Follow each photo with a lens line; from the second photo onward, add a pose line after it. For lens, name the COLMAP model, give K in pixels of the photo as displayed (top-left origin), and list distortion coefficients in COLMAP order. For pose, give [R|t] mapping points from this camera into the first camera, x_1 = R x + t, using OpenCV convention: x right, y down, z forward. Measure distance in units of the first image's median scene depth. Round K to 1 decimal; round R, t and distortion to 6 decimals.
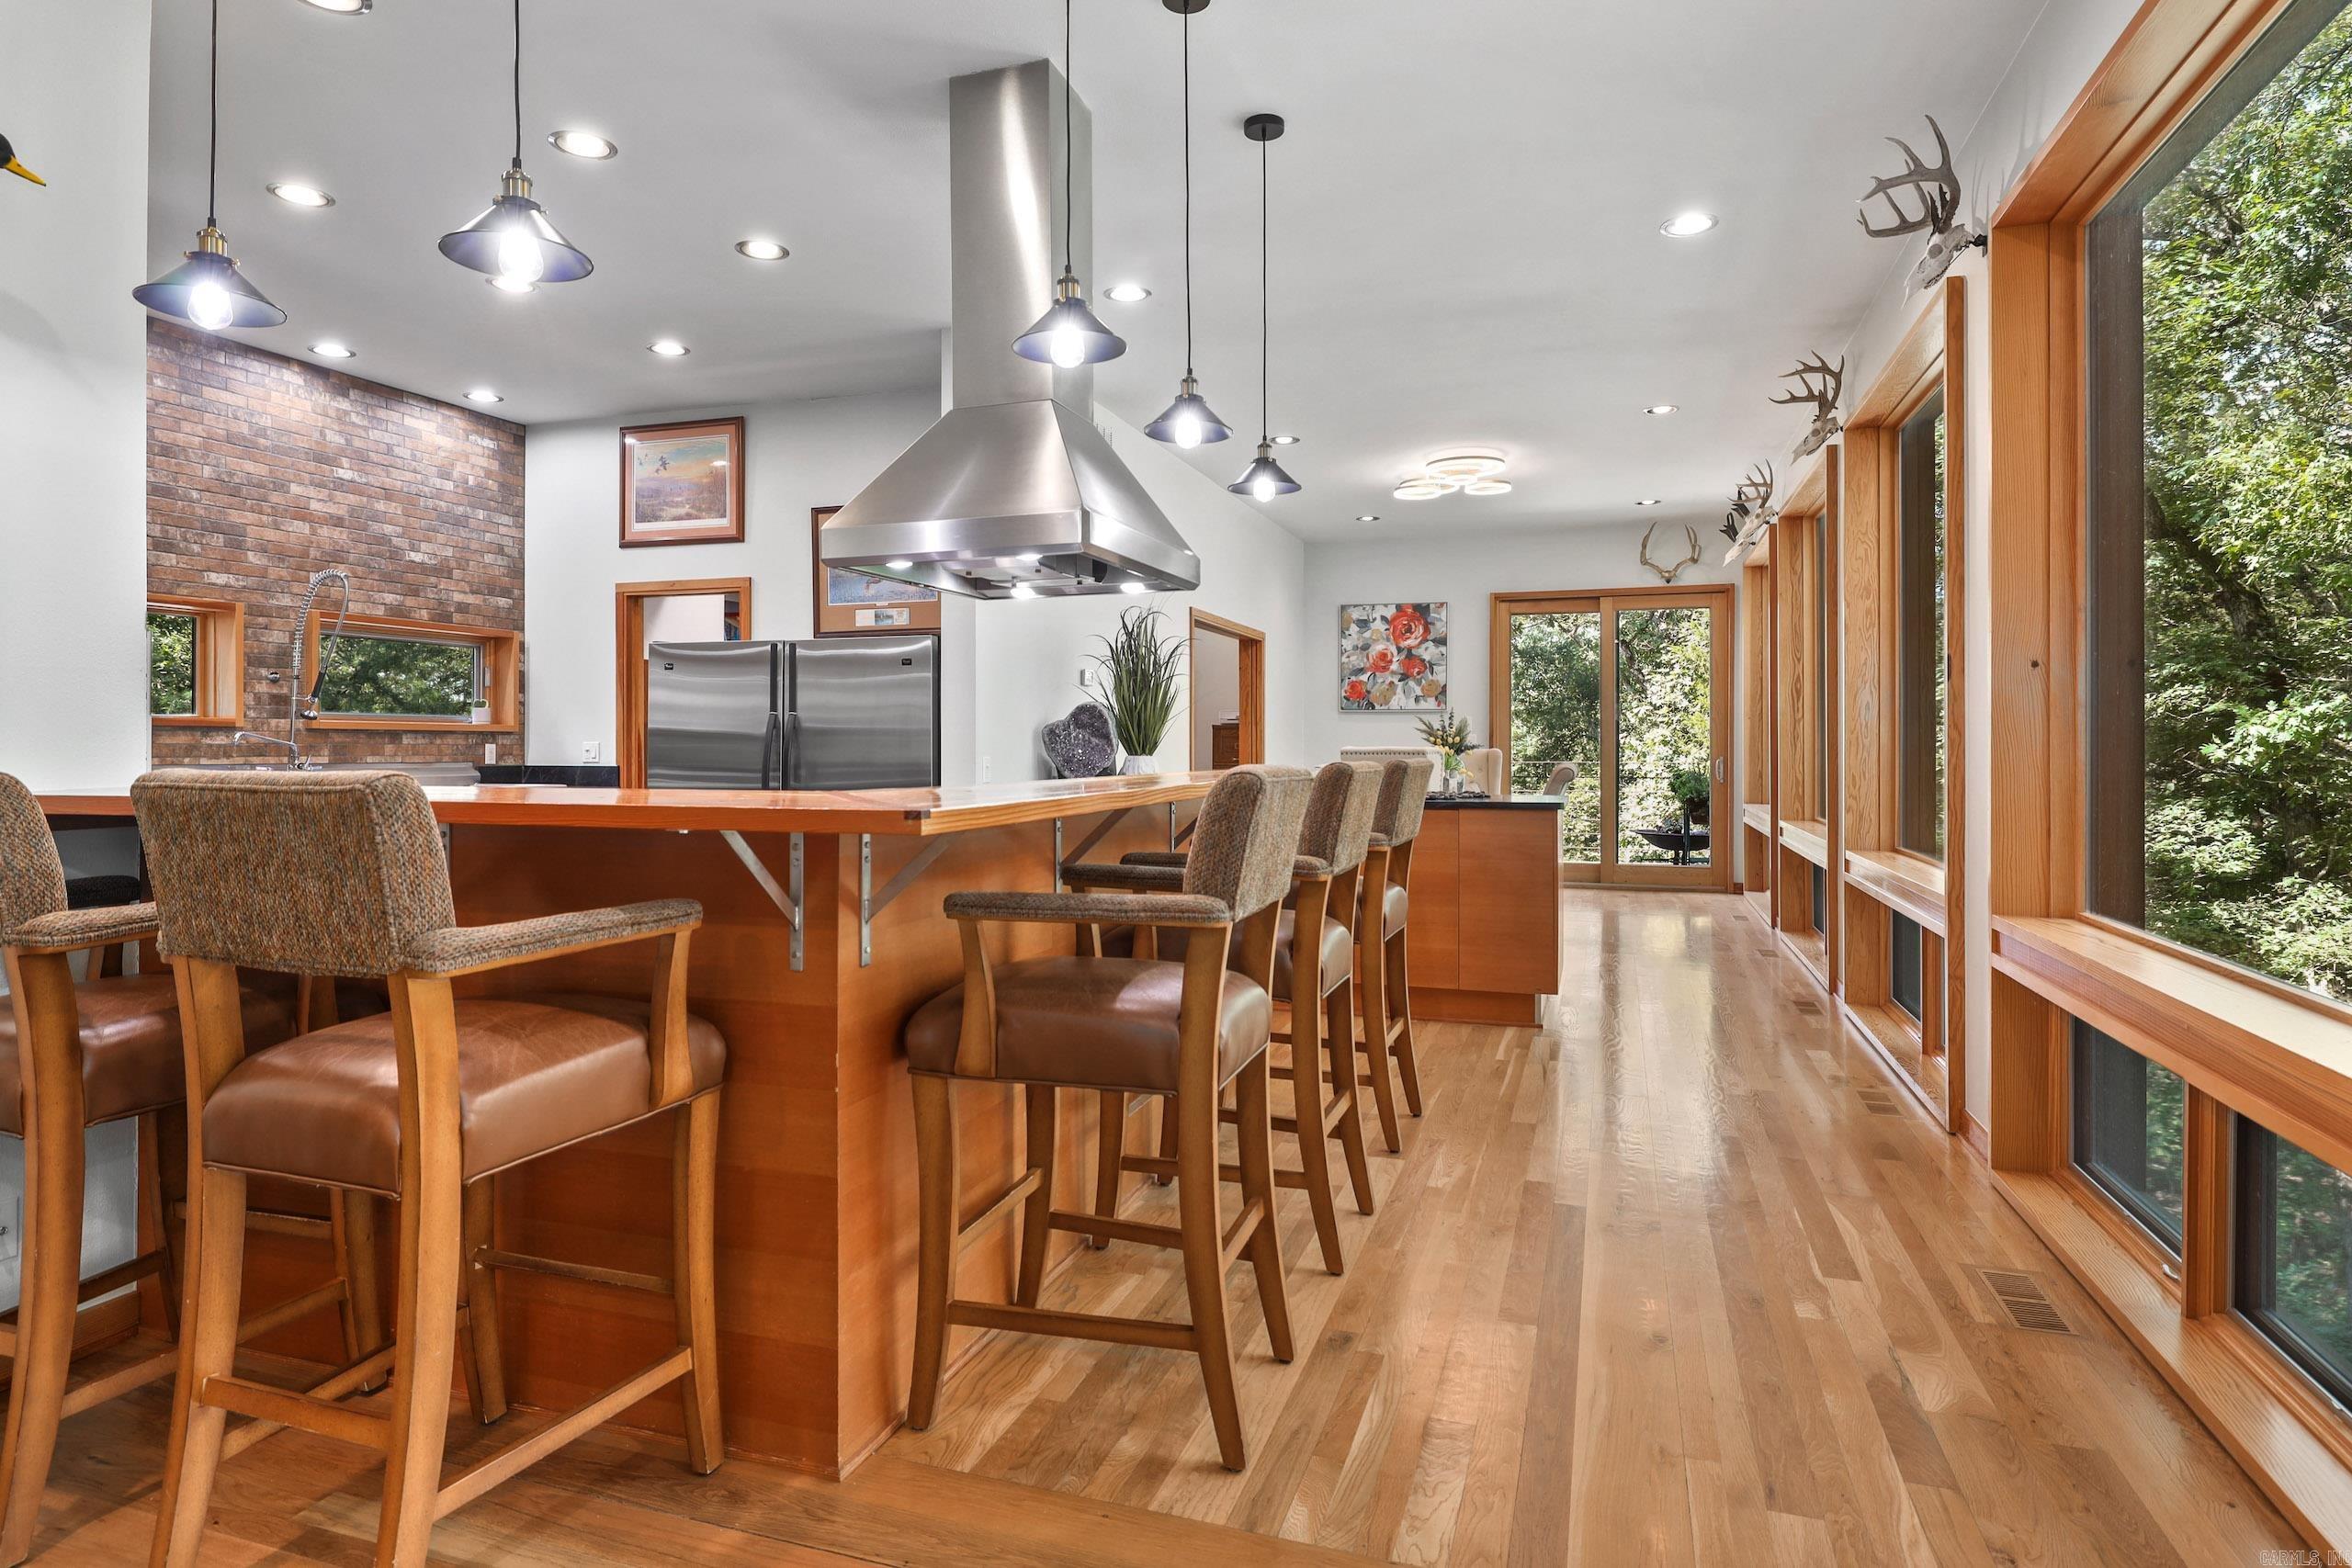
lens RADIAL K [[1285.1, 0, 1170.6], [0, 1285.1, 759.2], [0, 0, 1]] dist [0.006008, 0.001466]
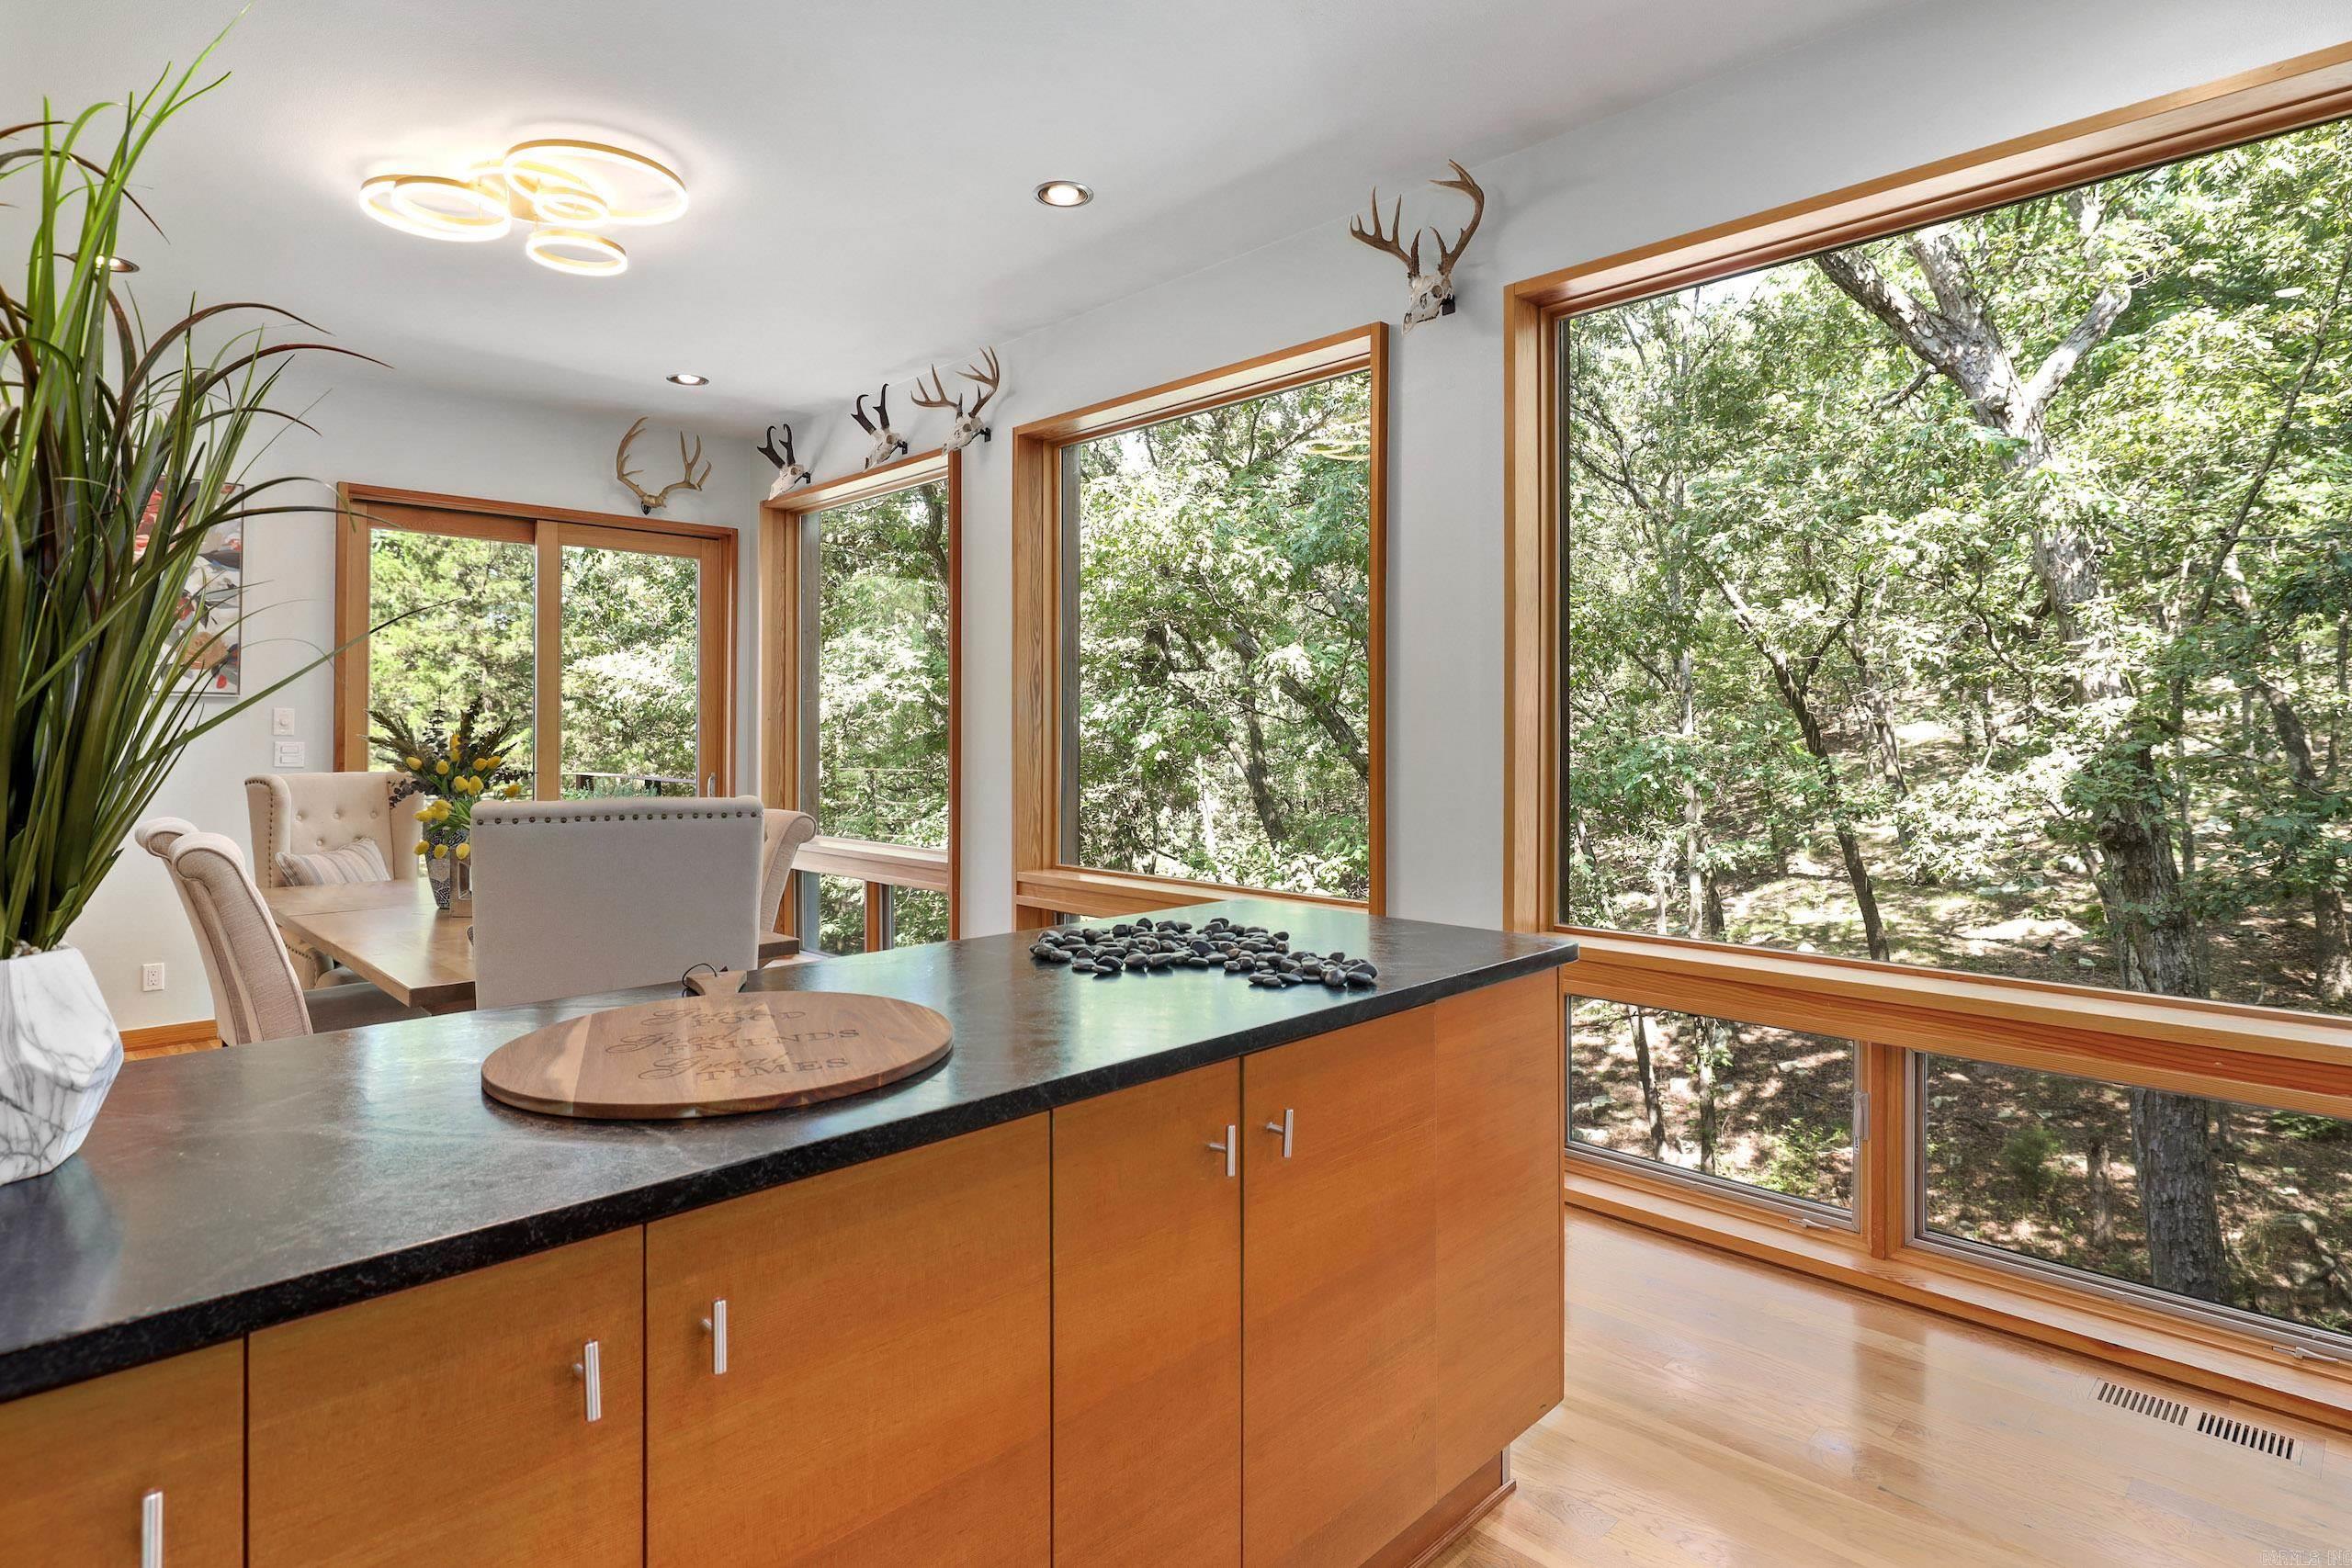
lens RADIAL K [[1264.8, 0, 1152.6], [0, 1264.8, 725.7], [0, 0, 1]] dist [0.007586, 0.000638]
pose [[0.466705, 0.006902, 0.884386, -0.062821], [0.008935, 0.999882, -0.012518, -0.016352], [-0.884368, 0.013744, 0.466588, 0.437641]]
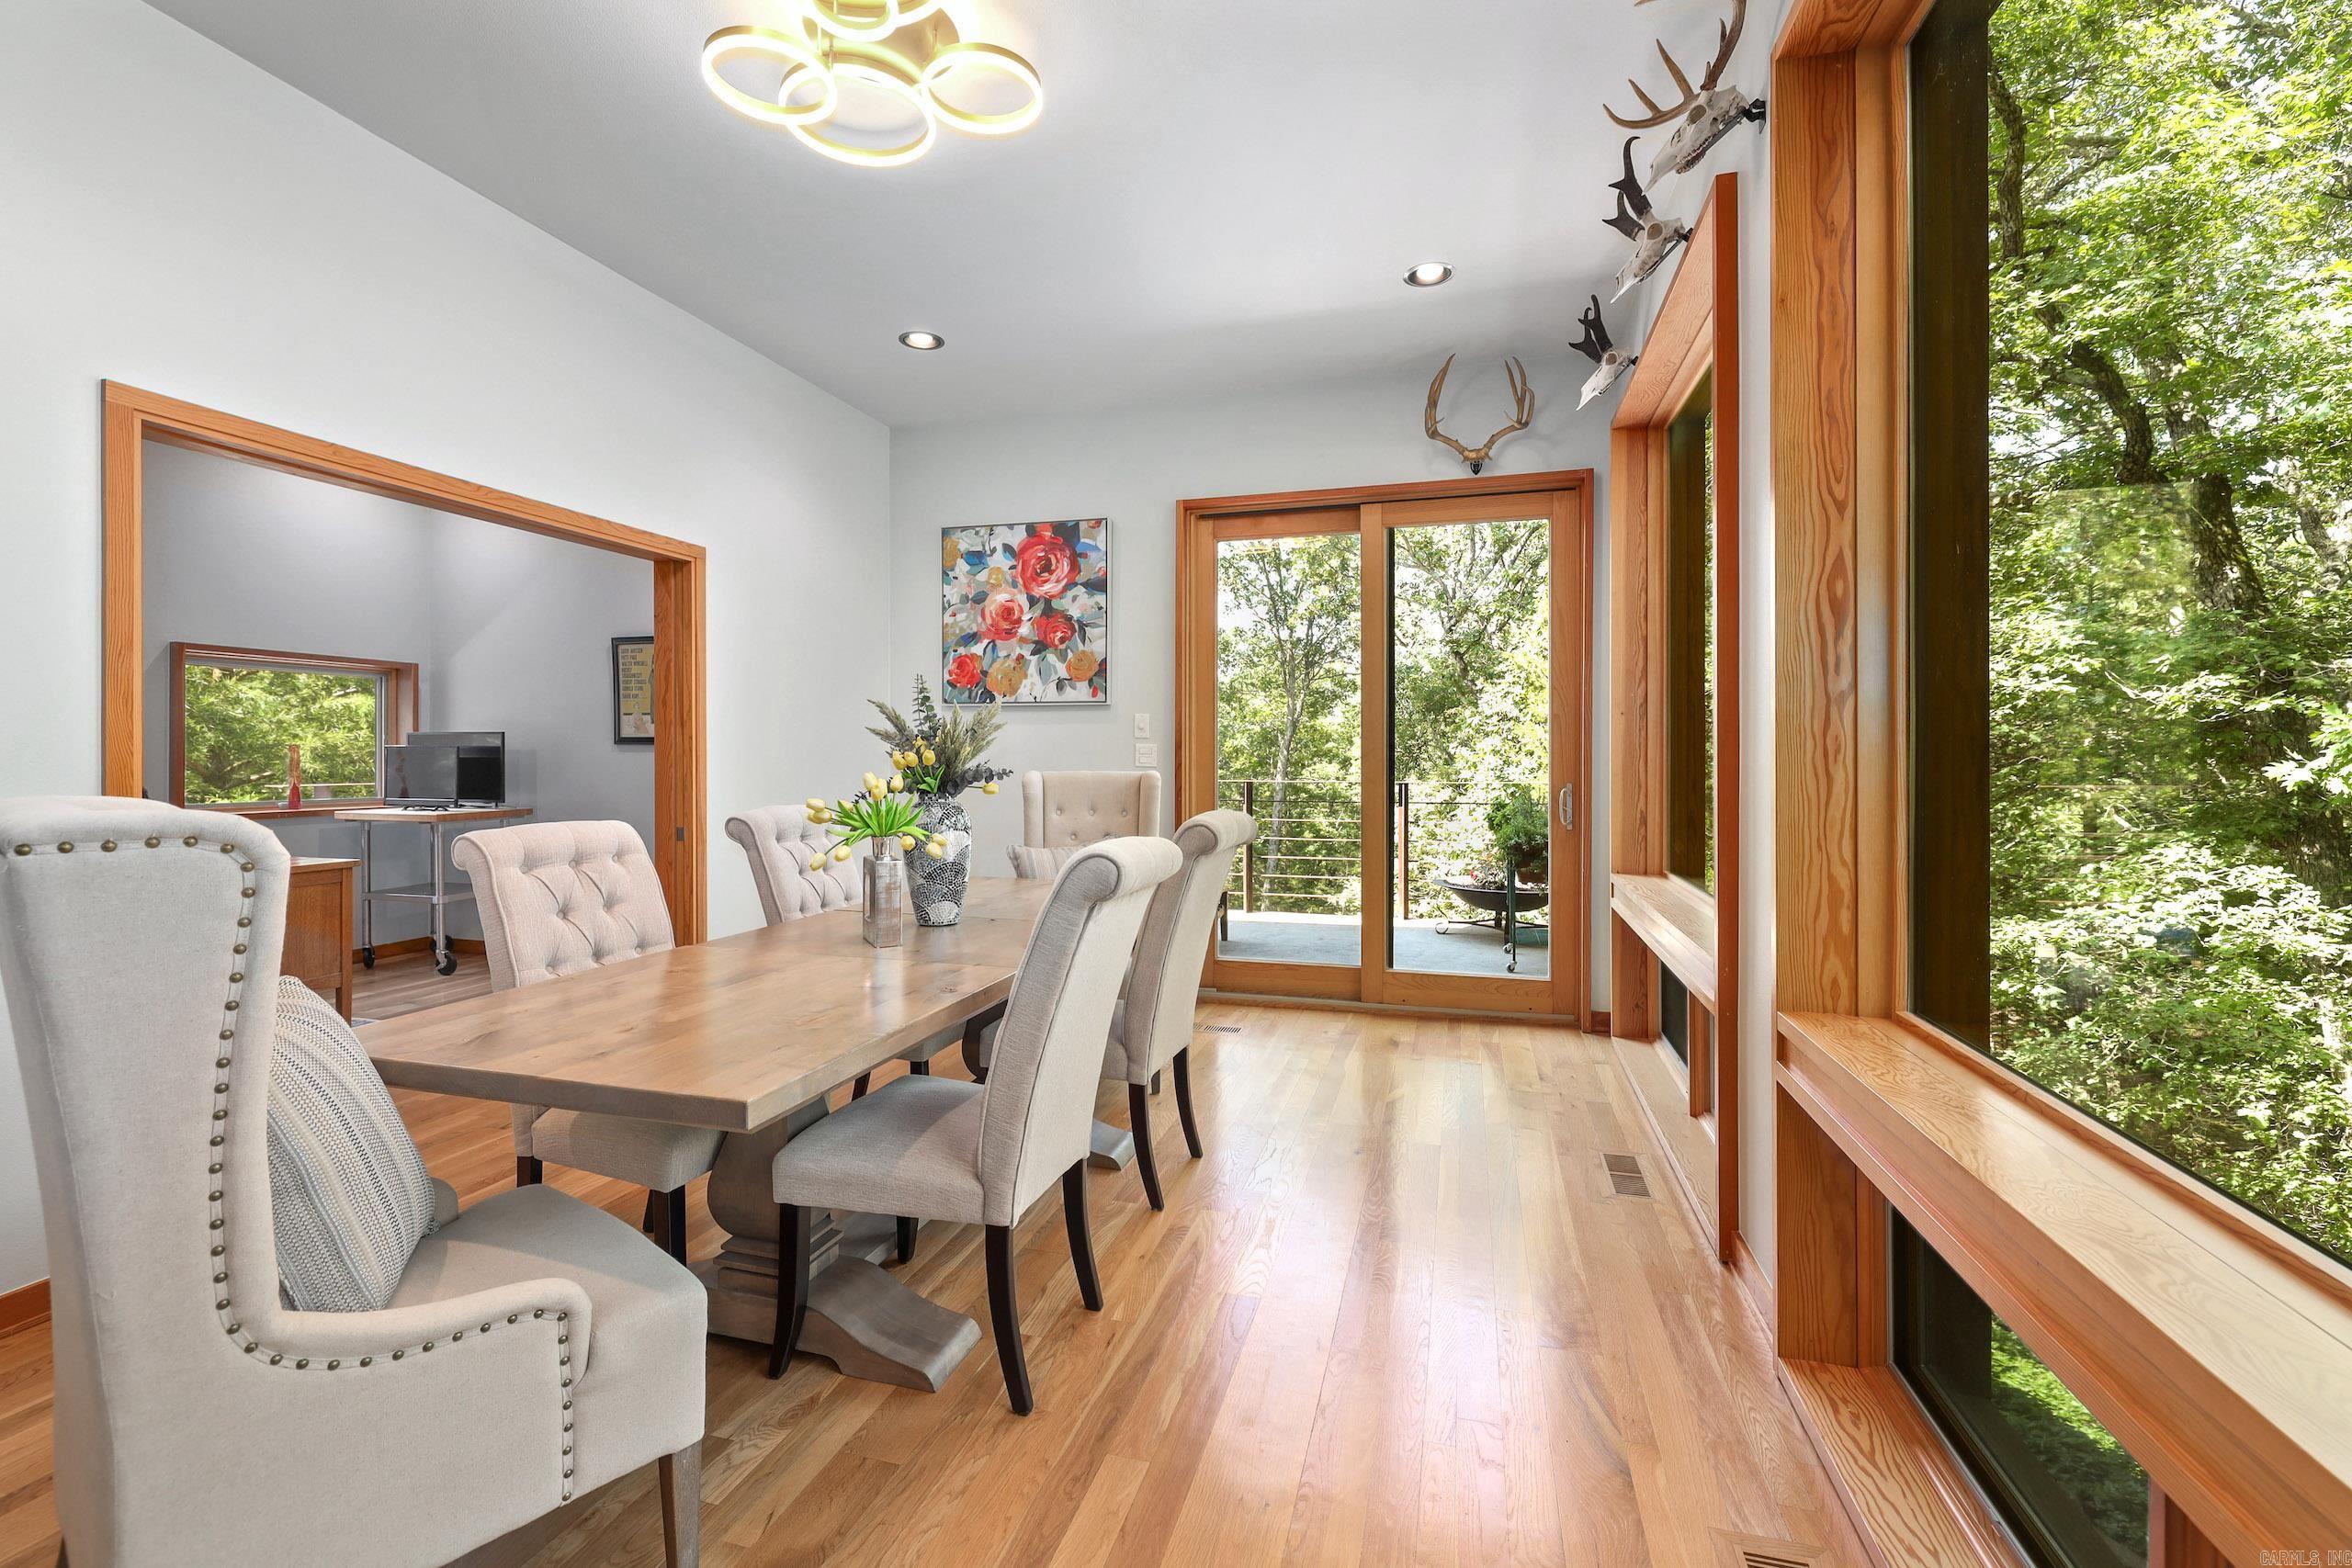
lens RADIAL K [[1013.1, 0, 1166.7], [0, 1013.1, 761.9], [0, 0, 1]] dist [-0.001709, -0.000254]
pose [[0.998961, -0.000265, 0.045568, 0.218567], [0.000314, 0.999999, -0.001060, -0.010667], [-0.045567, 0.001073, 0.998961, 0.532555]]
